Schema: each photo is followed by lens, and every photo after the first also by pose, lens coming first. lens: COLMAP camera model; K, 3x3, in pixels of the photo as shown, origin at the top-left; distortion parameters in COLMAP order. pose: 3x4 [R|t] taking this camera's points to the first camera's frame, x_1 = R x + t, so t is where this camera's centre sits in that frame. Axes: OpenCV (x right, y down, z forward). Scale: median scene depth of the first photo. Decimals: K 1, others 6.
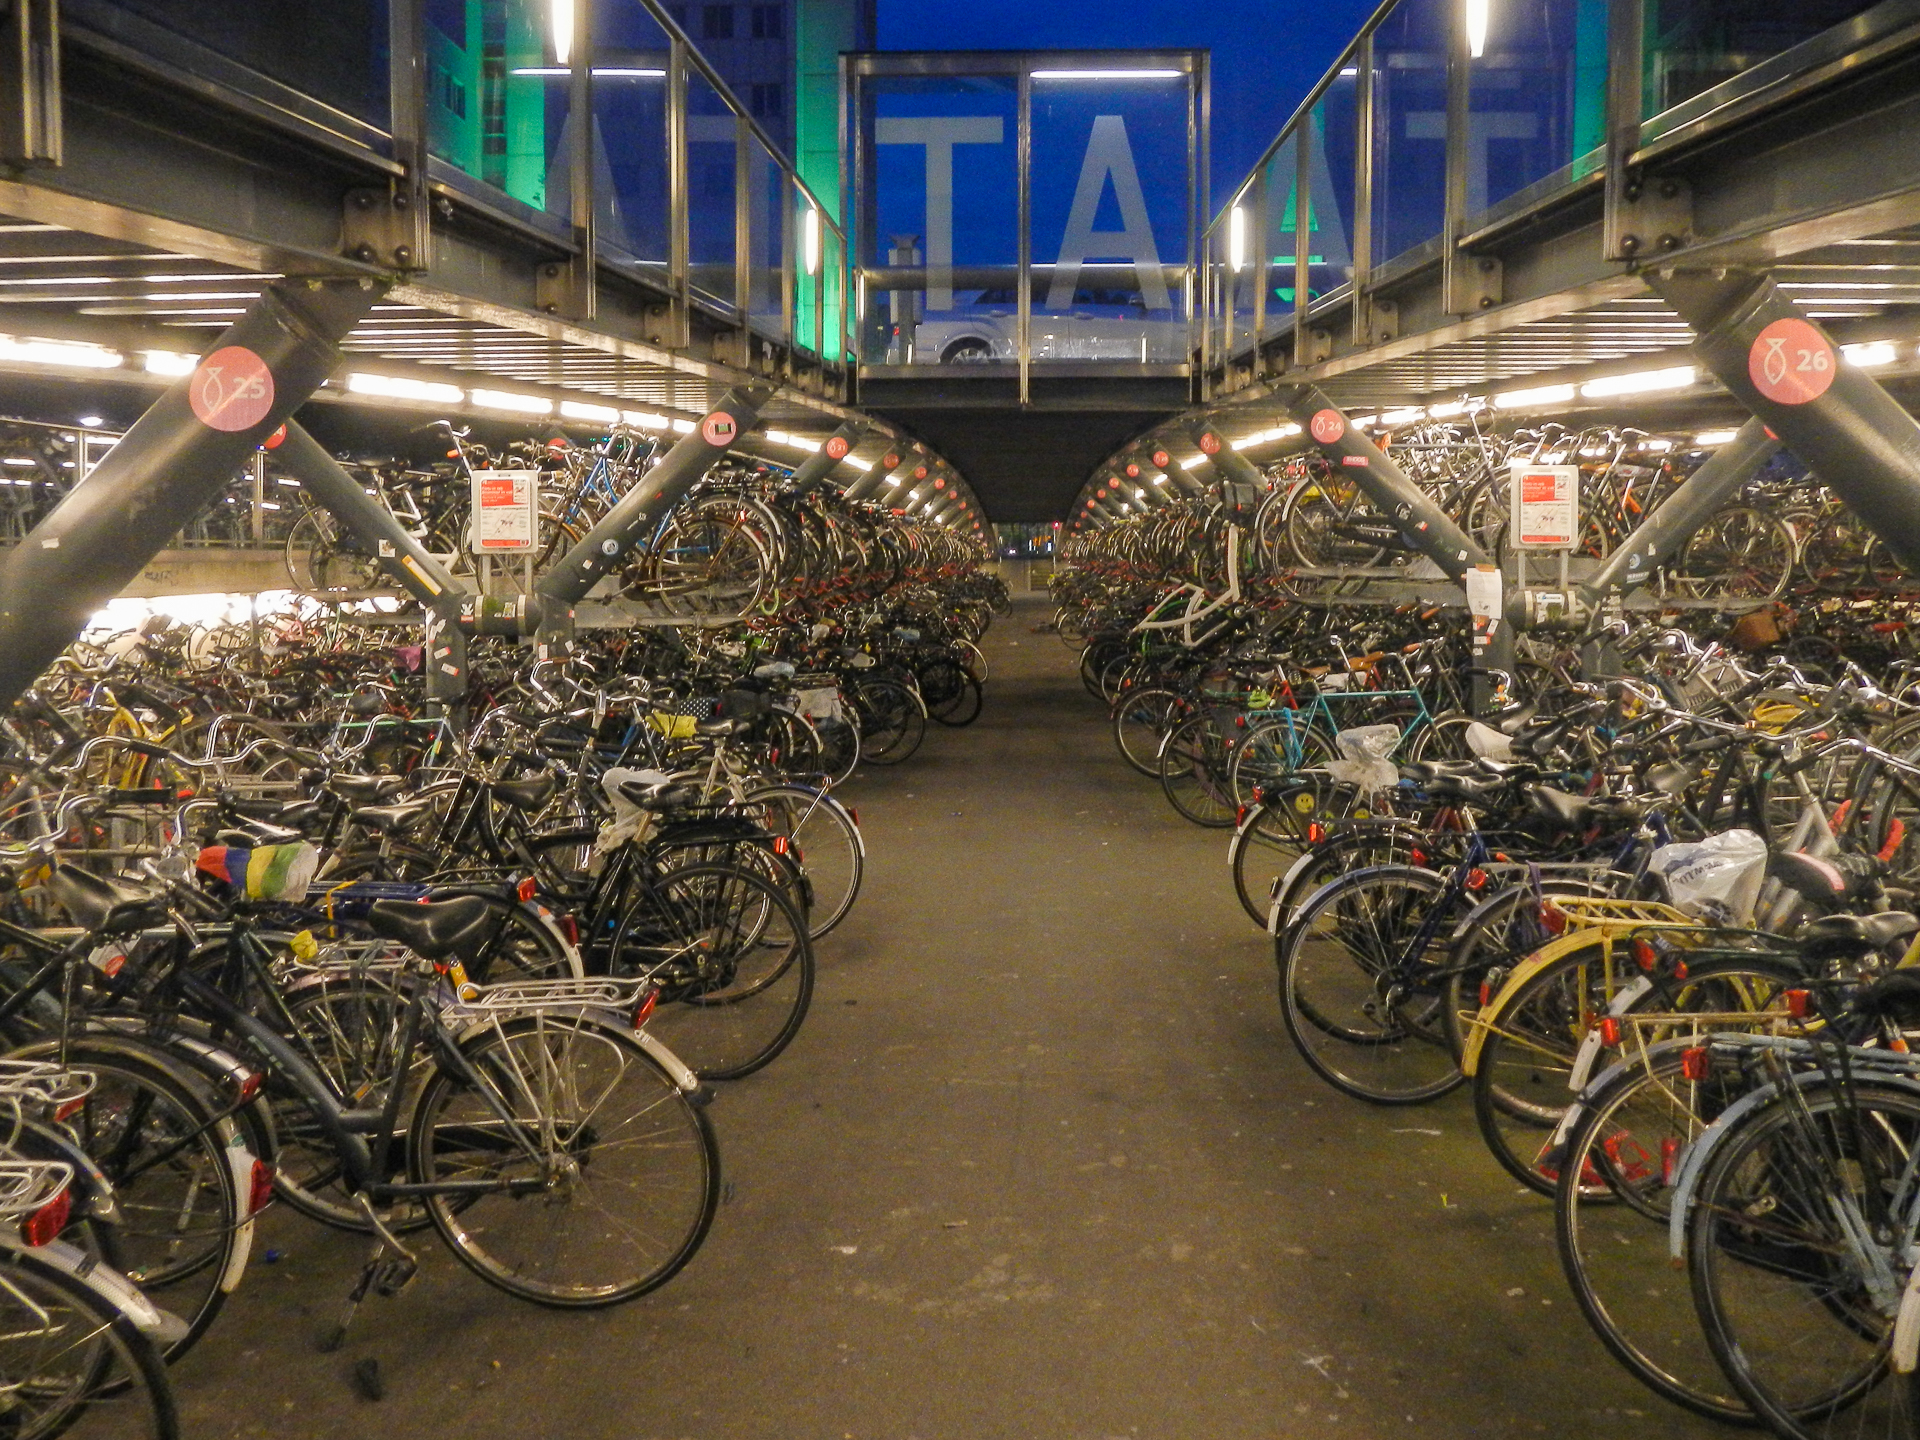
lens RADIAL K [[1797.7, 0, 956.7], [0, 1797.7, 783.5], [0, 0, 1]] dist [-0.007577, -0.002080]
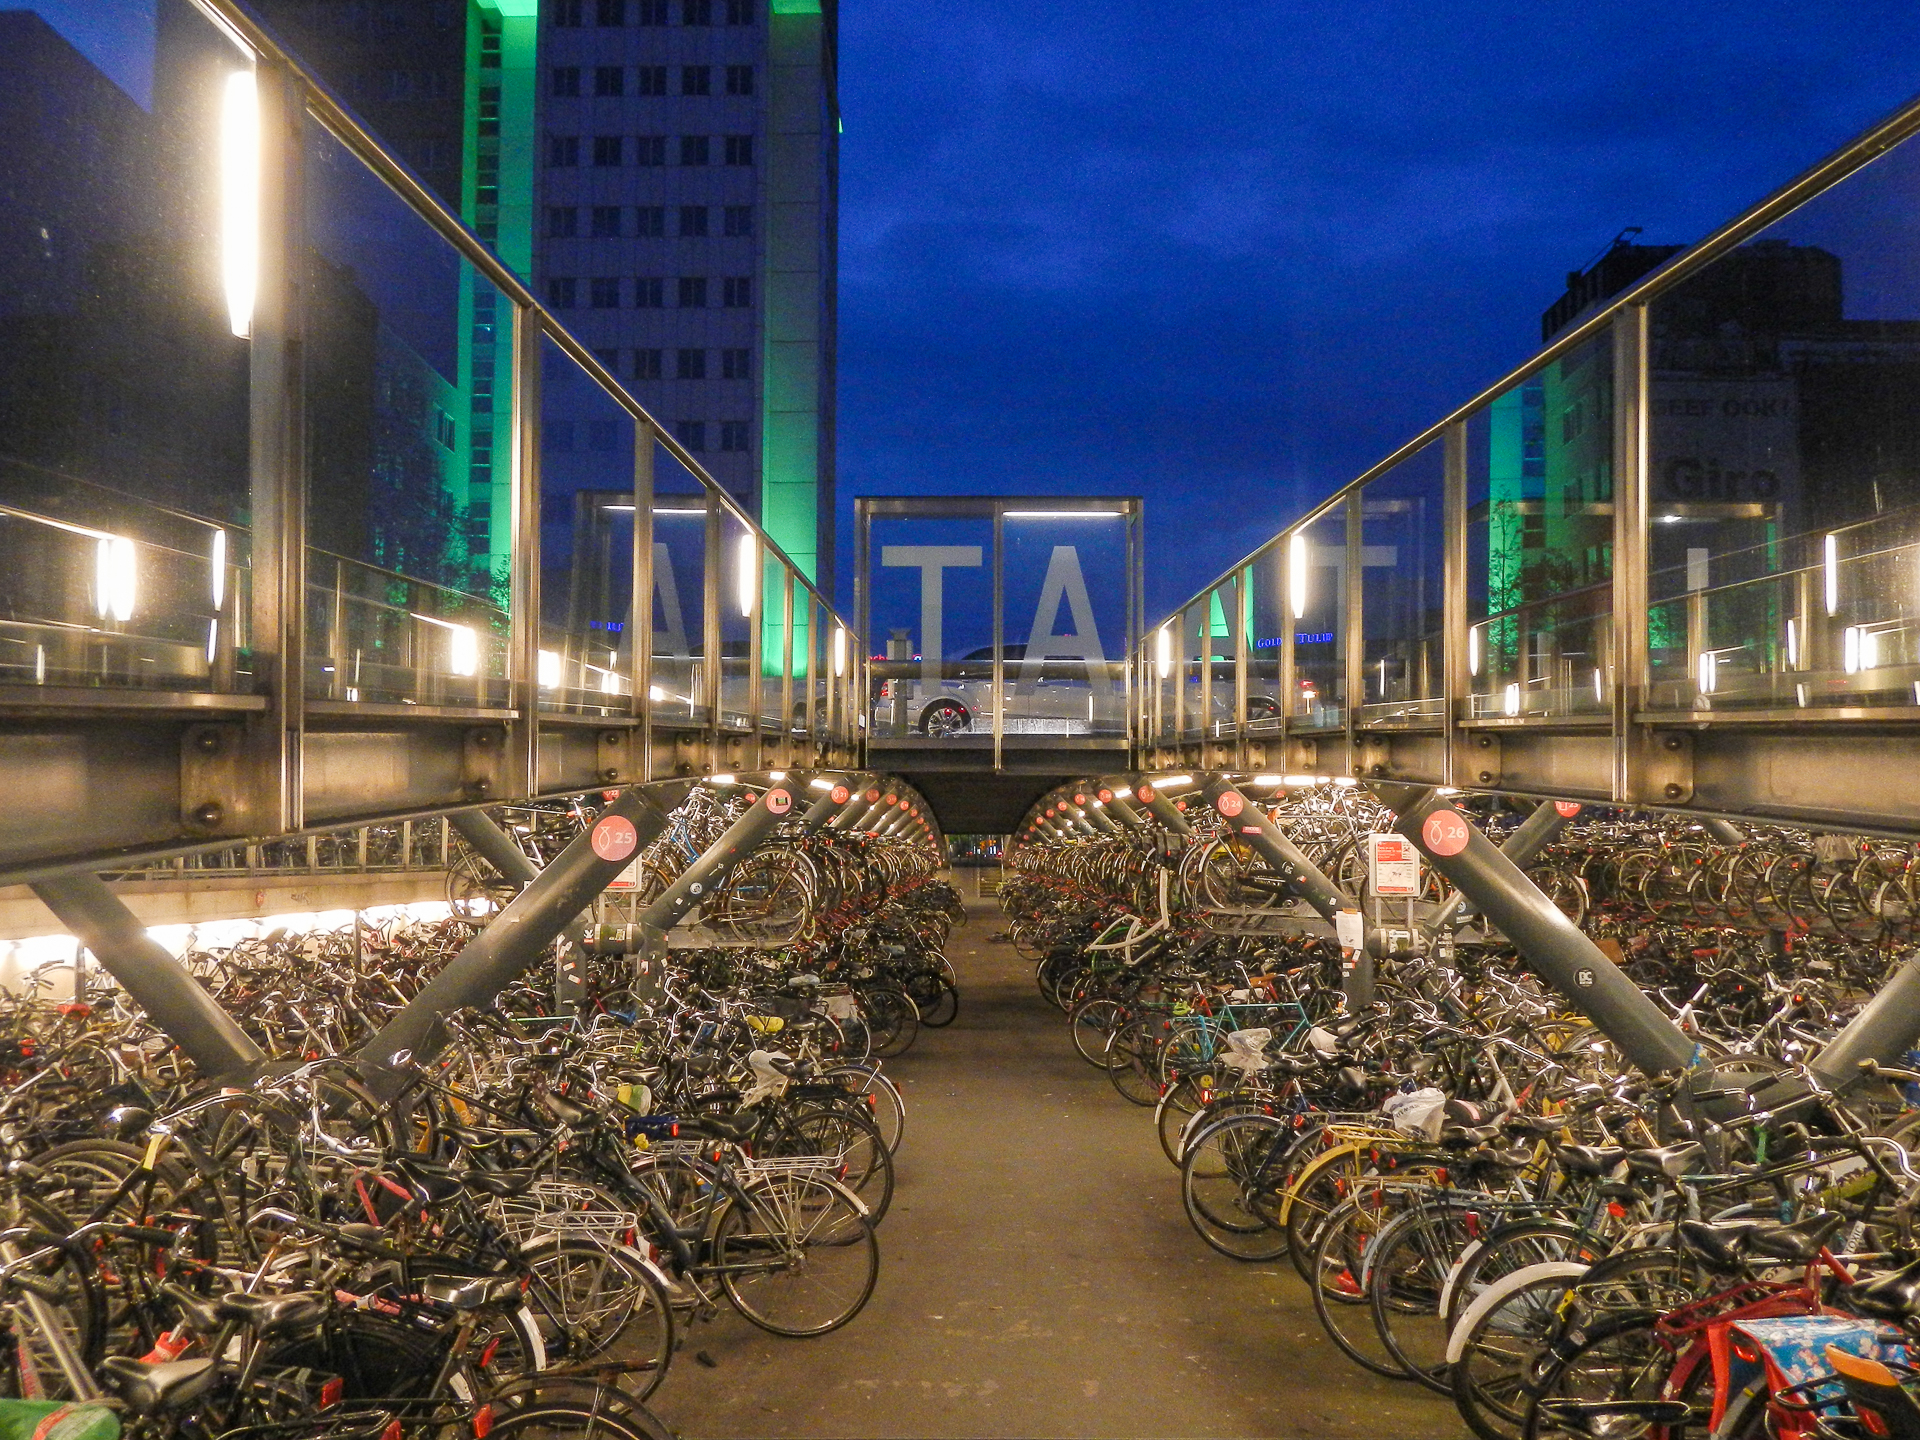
lens RADIAL K [[1797.7, 0, 956.7], [0, 1797.7, 783.5], [0, 0, 1]] dist [-0.007577, -0.002080]
pose [[0.999441, 0.014995, 0.029870, -0.038078], [-0.009808, 0.985946, -0.166778, 0.011788], [-0.031951, 0.166392, 0.985542, -0.317671]]
